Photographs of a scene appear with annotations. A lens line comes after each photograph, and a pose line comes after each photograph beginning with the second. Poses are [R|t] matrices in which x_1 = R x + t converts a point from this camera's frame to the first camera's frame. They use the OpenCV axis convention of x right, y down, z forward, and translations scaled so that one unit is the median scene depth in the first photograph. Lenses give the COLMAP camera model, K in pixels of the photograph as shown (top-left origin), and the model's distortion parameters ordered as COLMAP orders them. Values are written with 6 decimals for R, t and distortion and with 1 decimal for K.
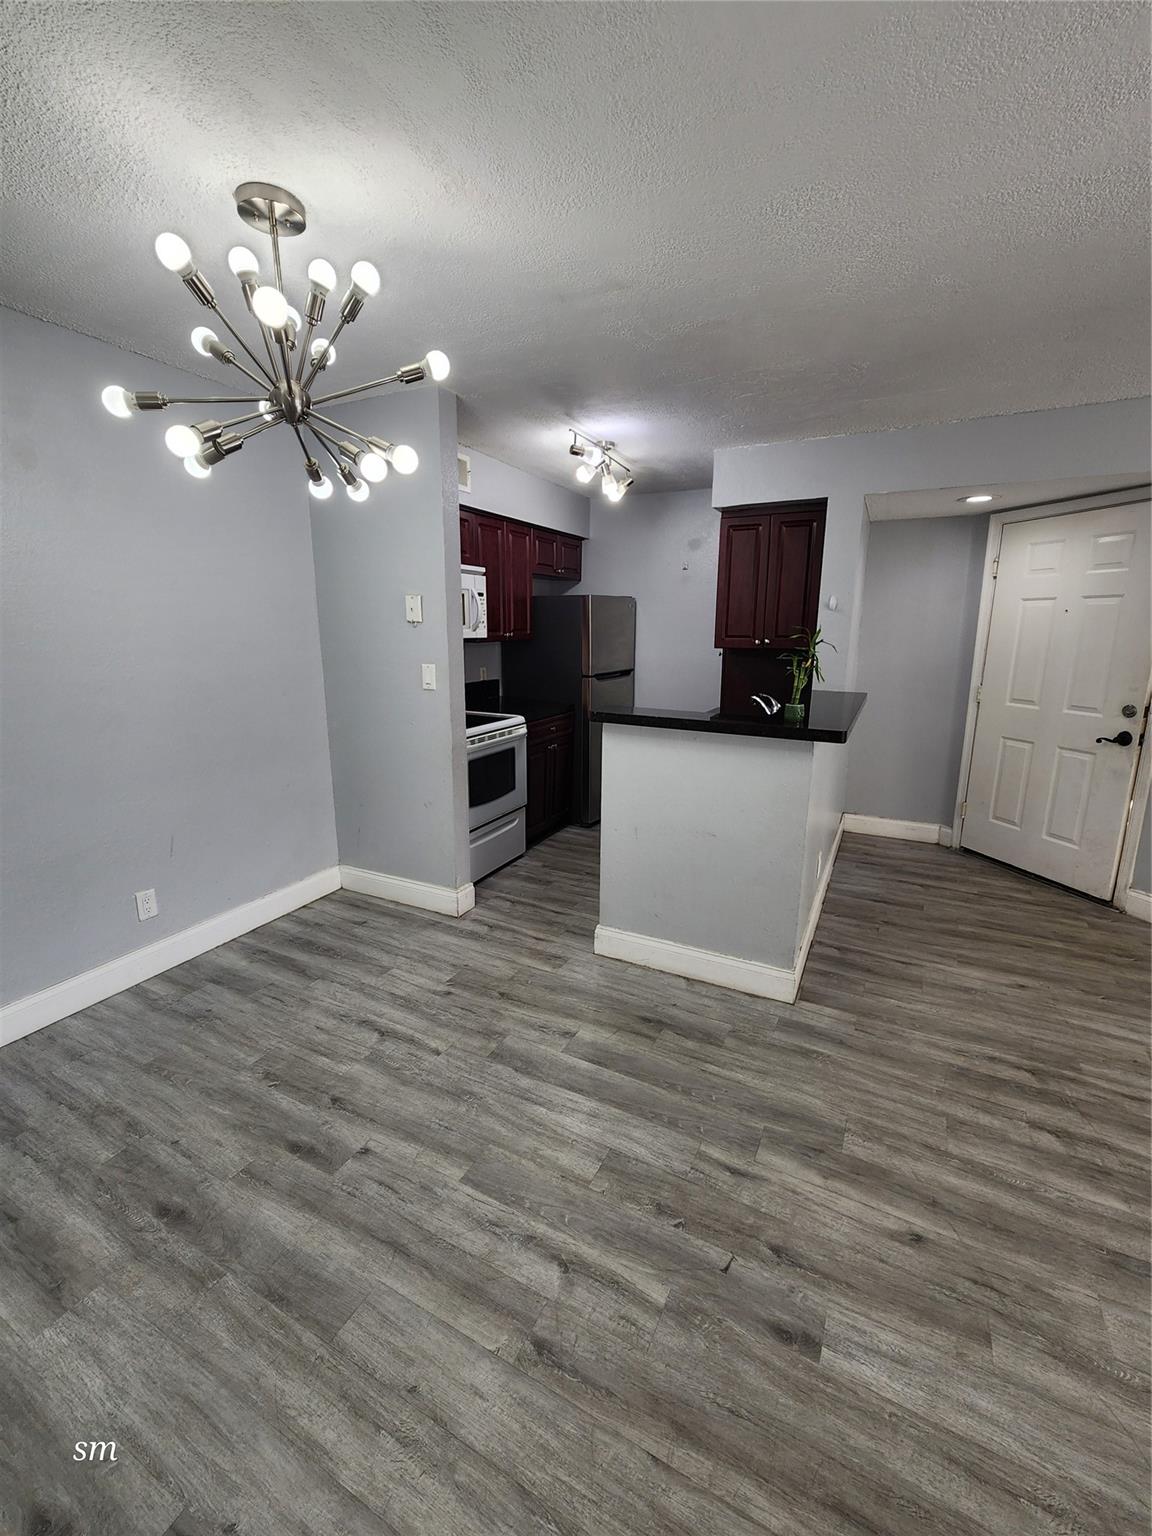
lens RADIAL K [[636.1, 0, 582.8], [0, 636.1, 762.0], [0, 0, 1]] dist [0.003221, -0.001072]
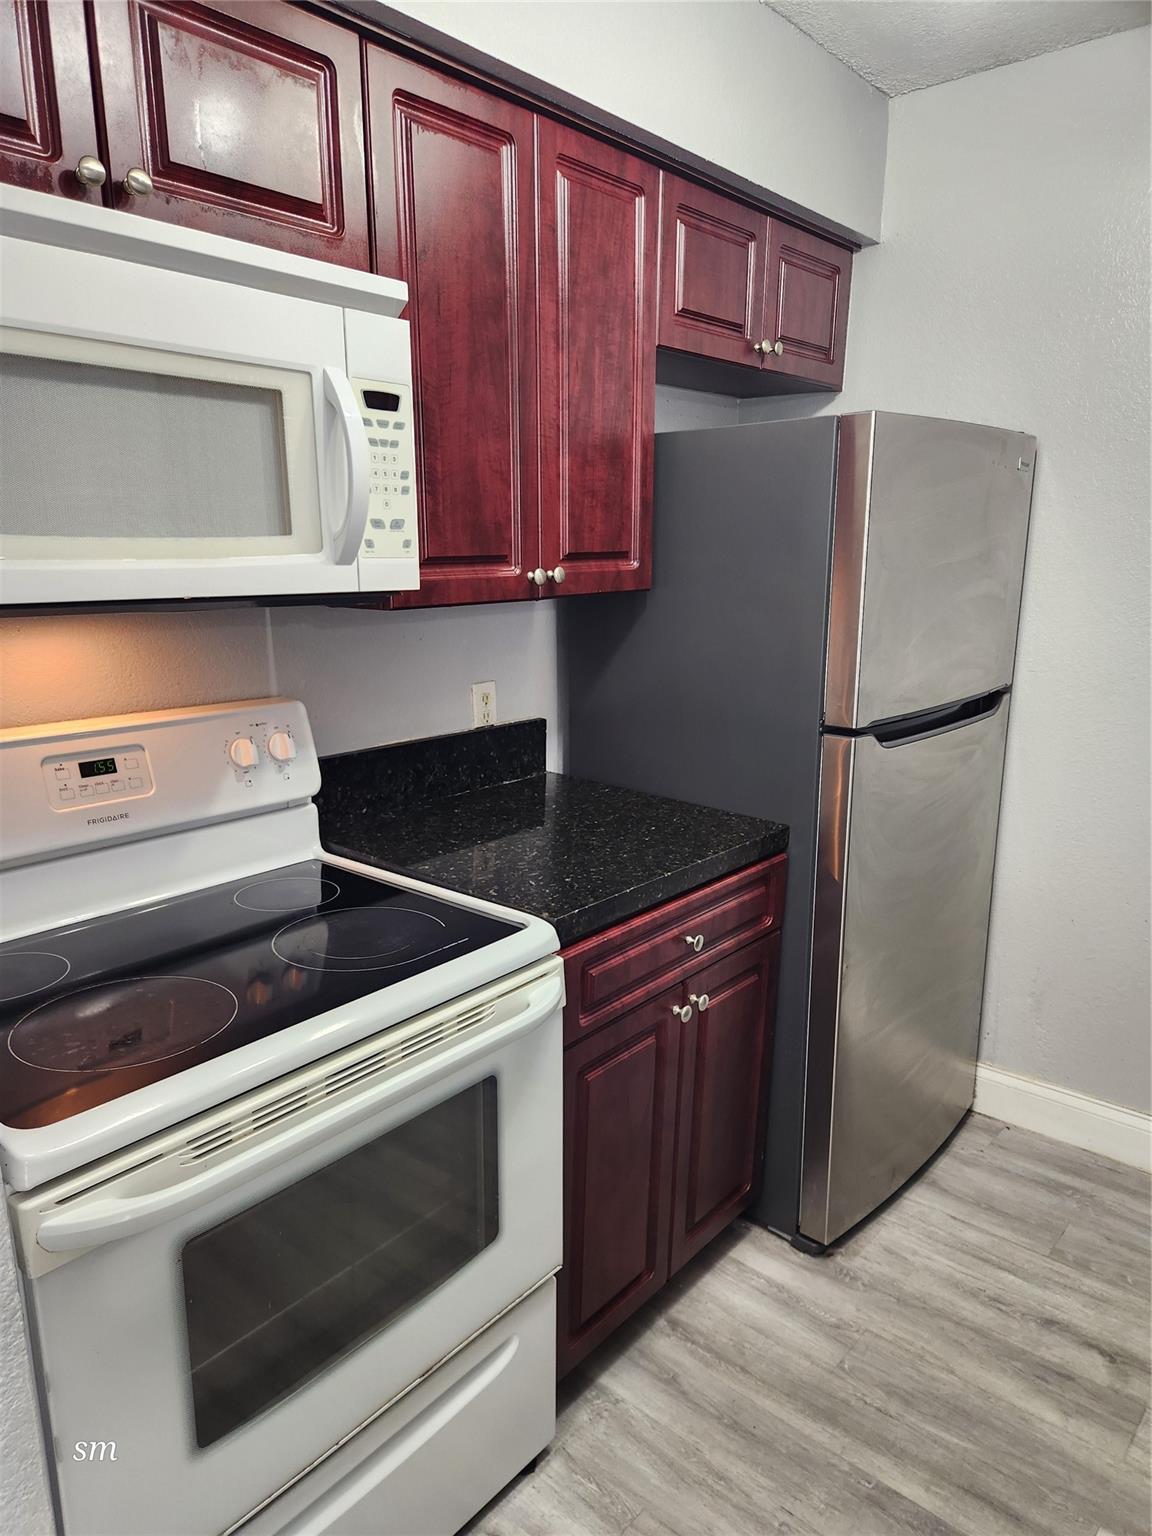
lens RADIAL K [[1030.3, 0, 580.6], [0, 1030.3, 793.2], [0, 0, 1]] dist [0.038806, -0.004102]
pose [[0.970923, 0.053735, -0.233283, 0.005656], [-0.048310, 0.998414, 0.028914, -0.203501], [0.234467, -0.016803, 0.971979, 0.972375]]
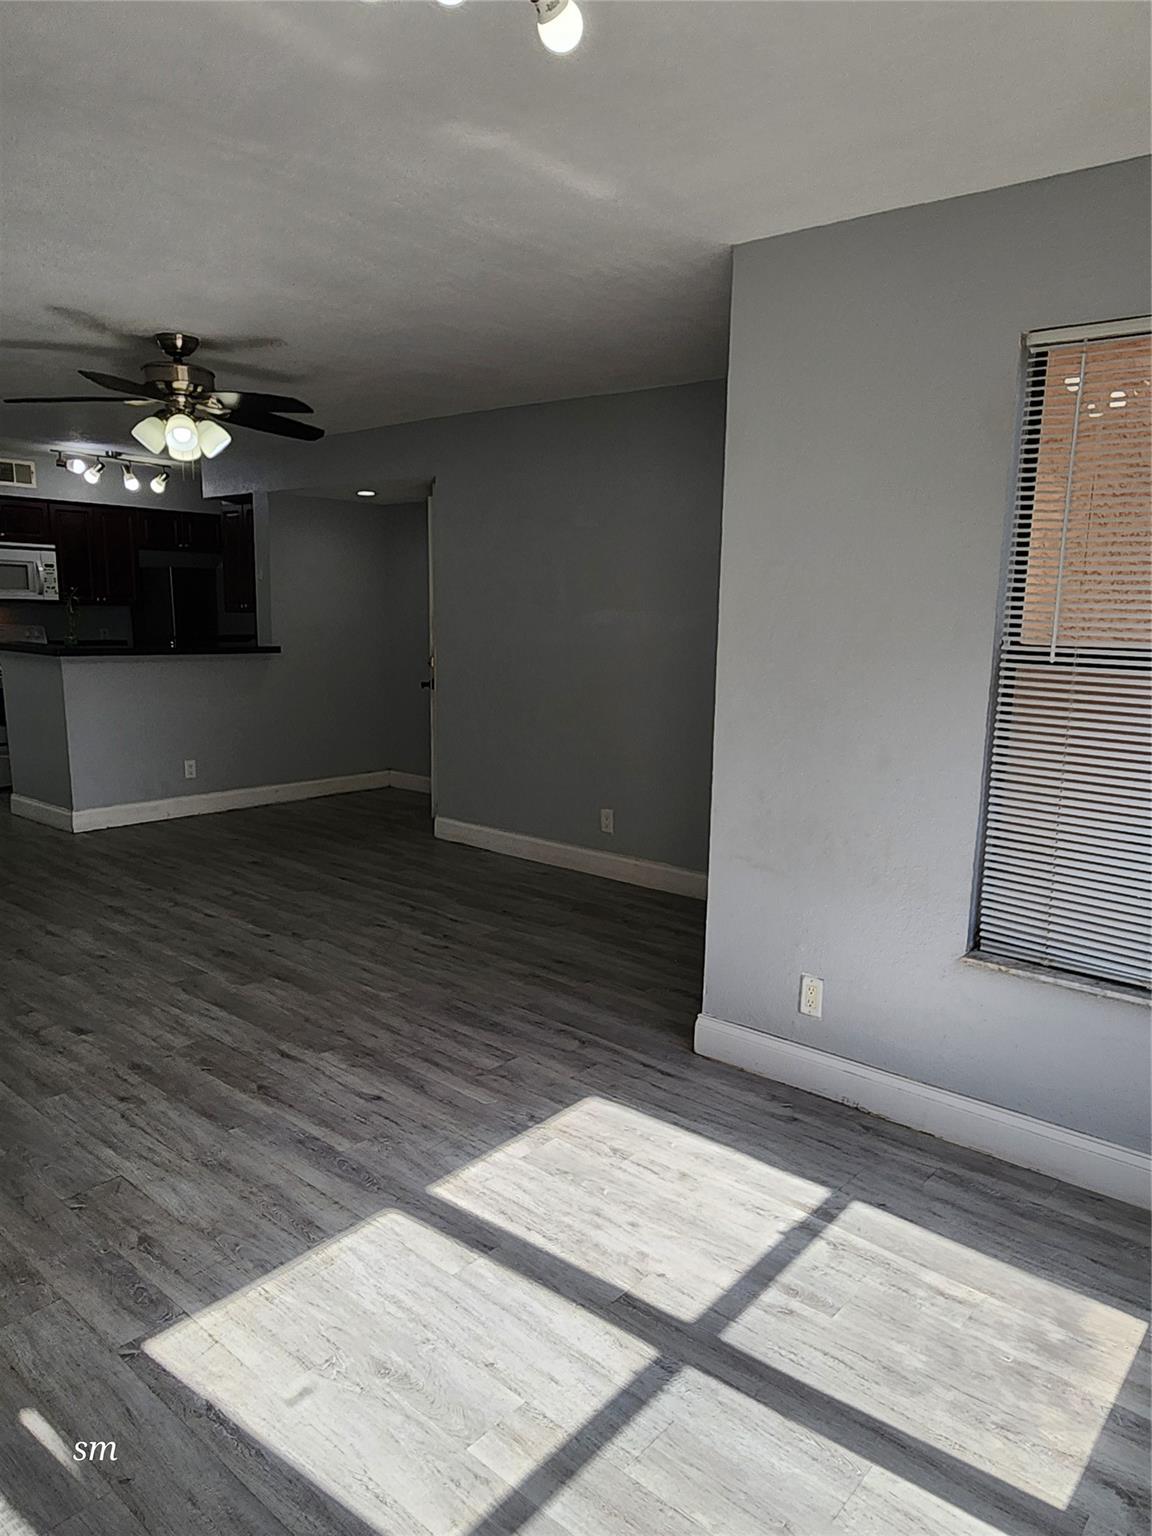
lens RADIAL K [[1026.2, 0, 601.8], [0, 1026.2, 803.9], [0, 0, 1]] dist [0.003992, -0.002586]
pose [[0.977290, 0.053943, -0.204926, 2.030869], [-0.059885, 0.997943, -0.022901, 0.284411], [0.203269, 0.034653, 0.978510, -1.137725]]
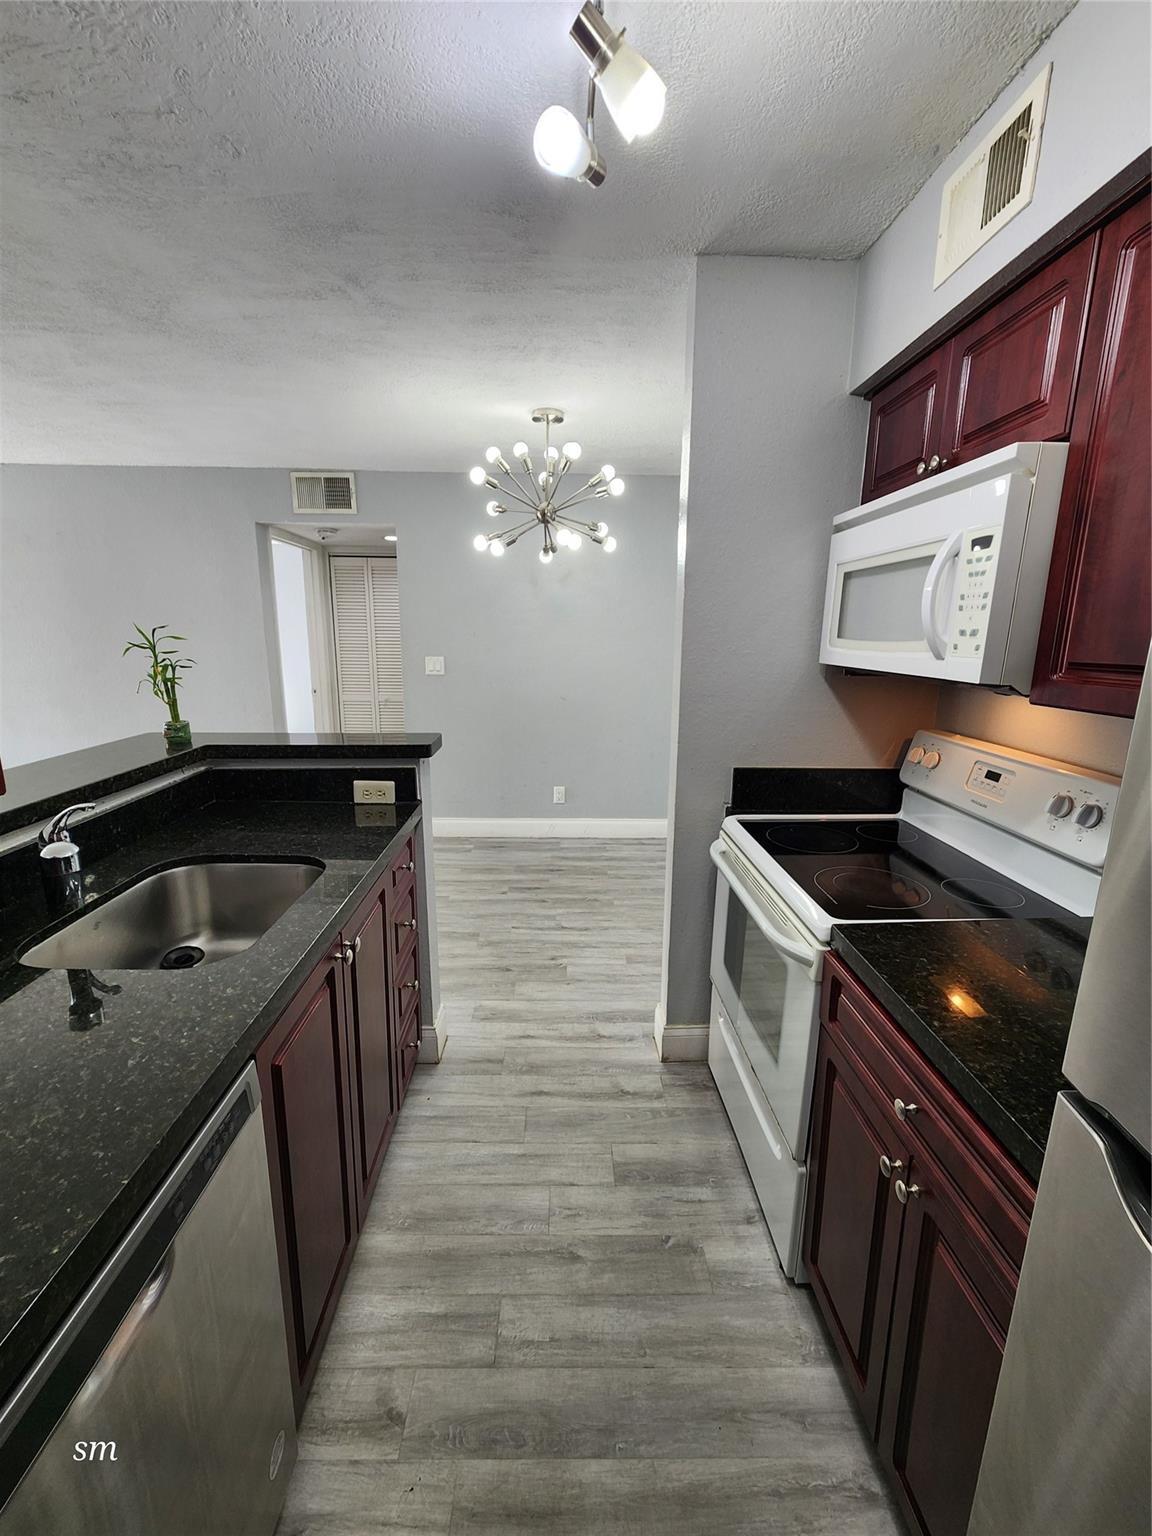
lens RADIAL K [[650.3, 0, 576.0], [0, 650.3, 768.0], [0, 0, 1]] dist [0.000306, -0.000313]
pose [[-0.885495, 0.083488, -0.457086, 0.249942], [-0.112126, 0.916259, 0.384574, -0.391969], [0.450916, 0.391790, -0.801982, 1.802870]]
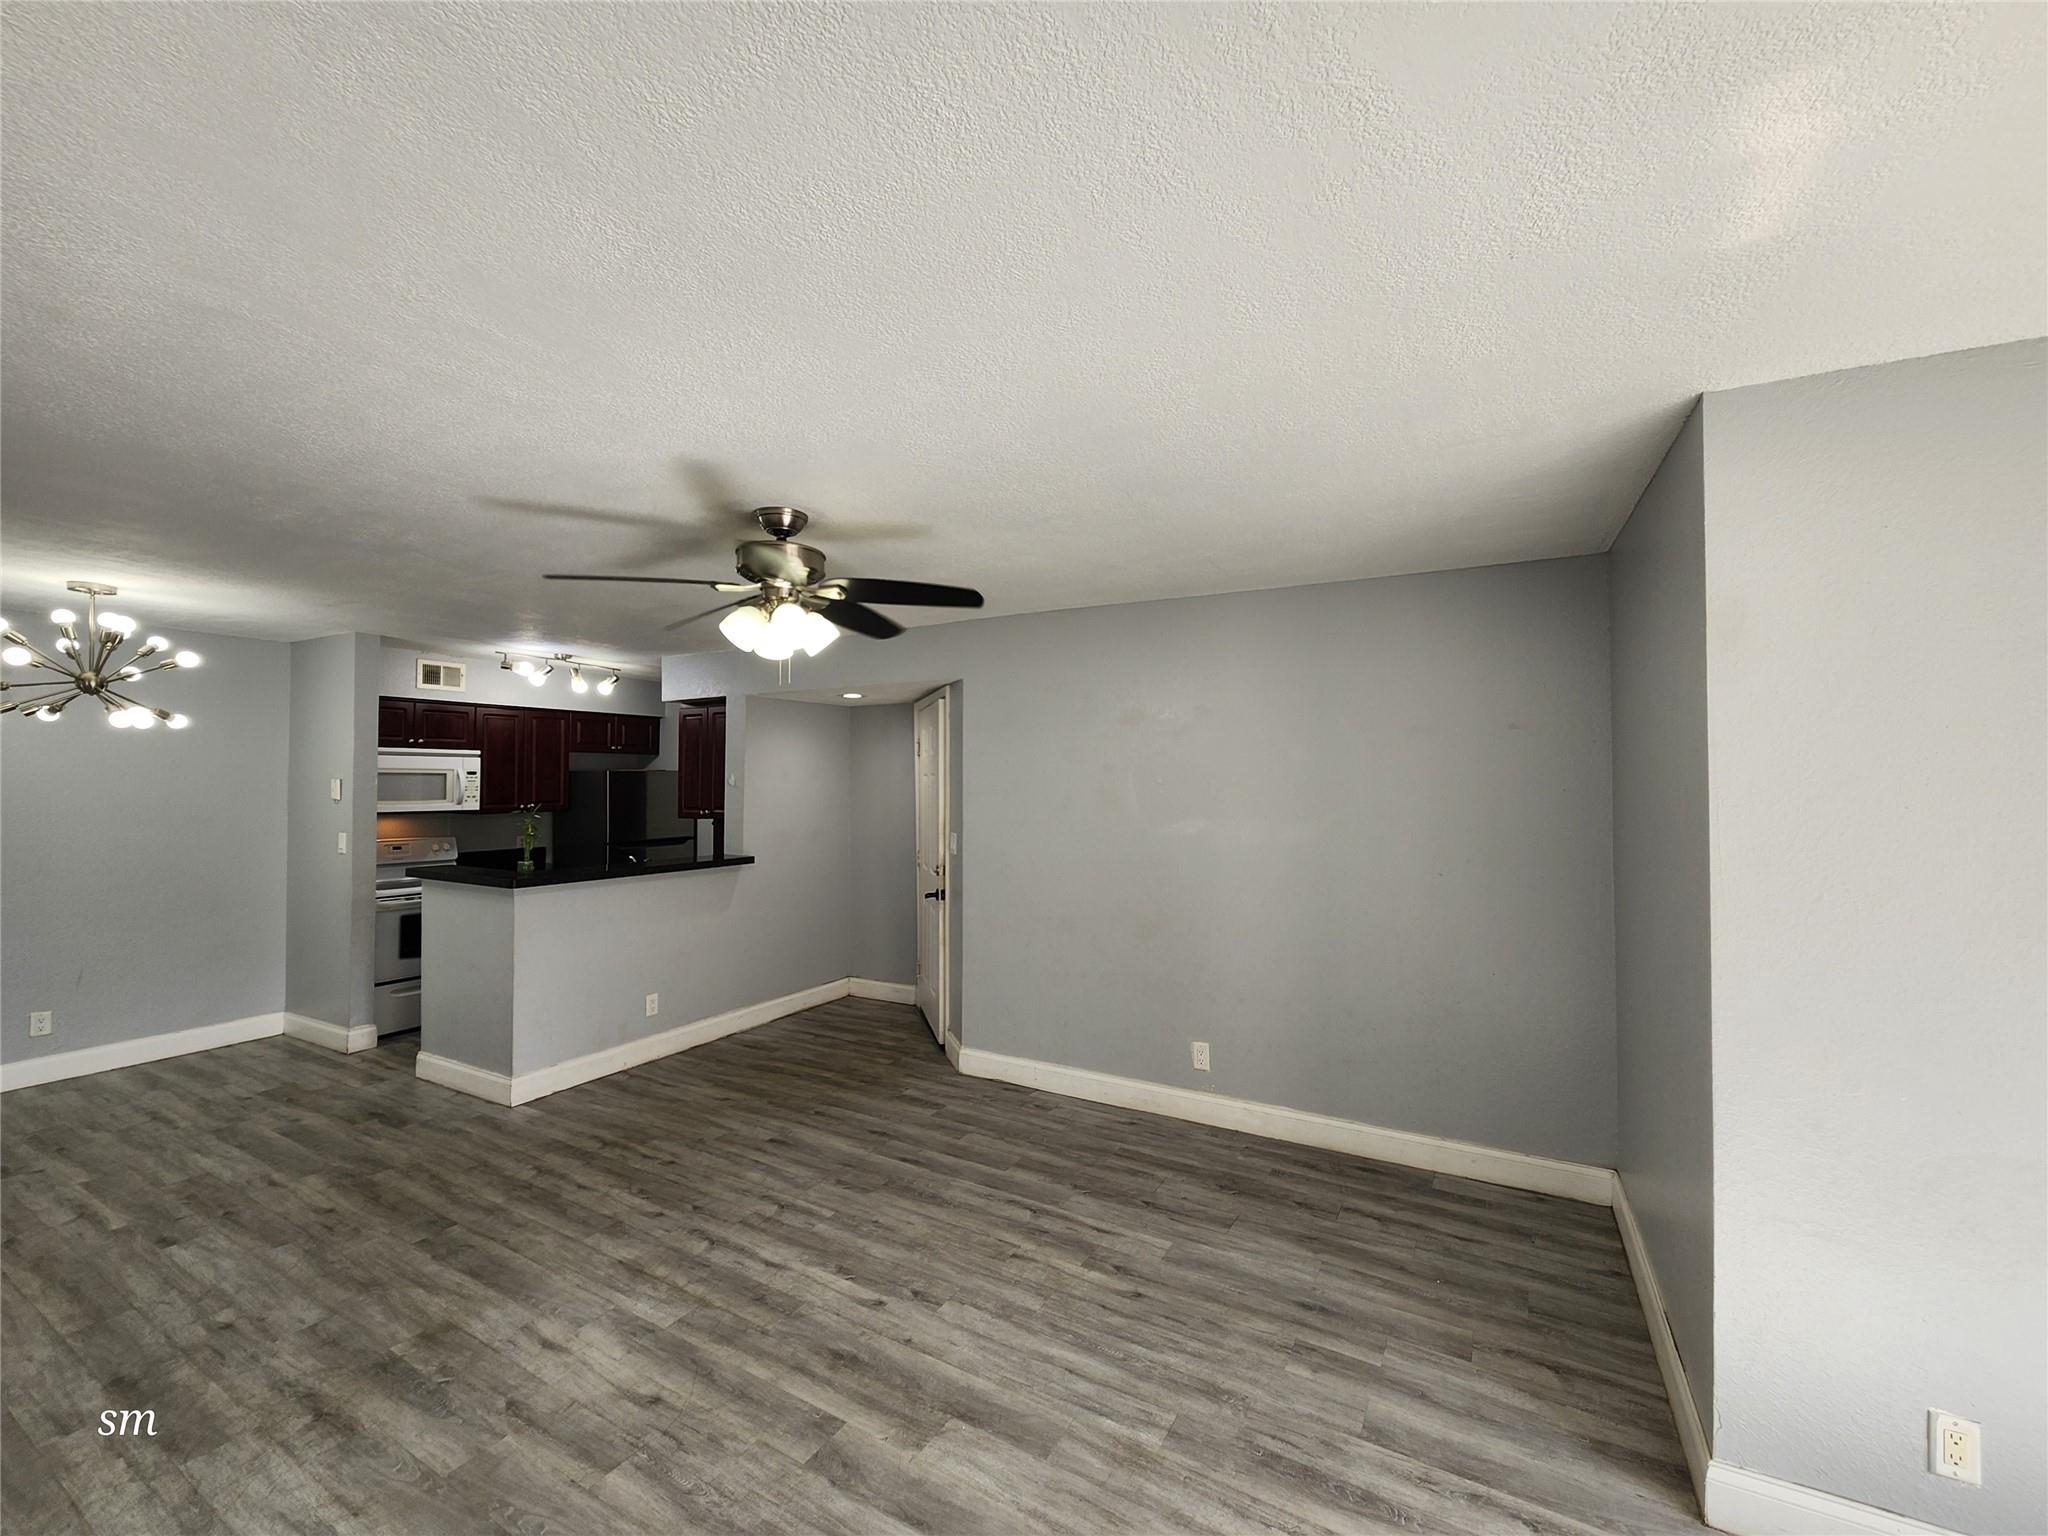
lens RADIAL K [[834.6, 0, 1032.1], [0, 834.6, 764.8], [0, 0, 1]] dist [0.001198, -0.000837]
pose [[0.999325, -0.007685, -0.035931, 1.363137], [-0.000883, 0.972575, -0.232588, 0.110654], [0.036733, 0.232462, 0.971912, -0.660485]]
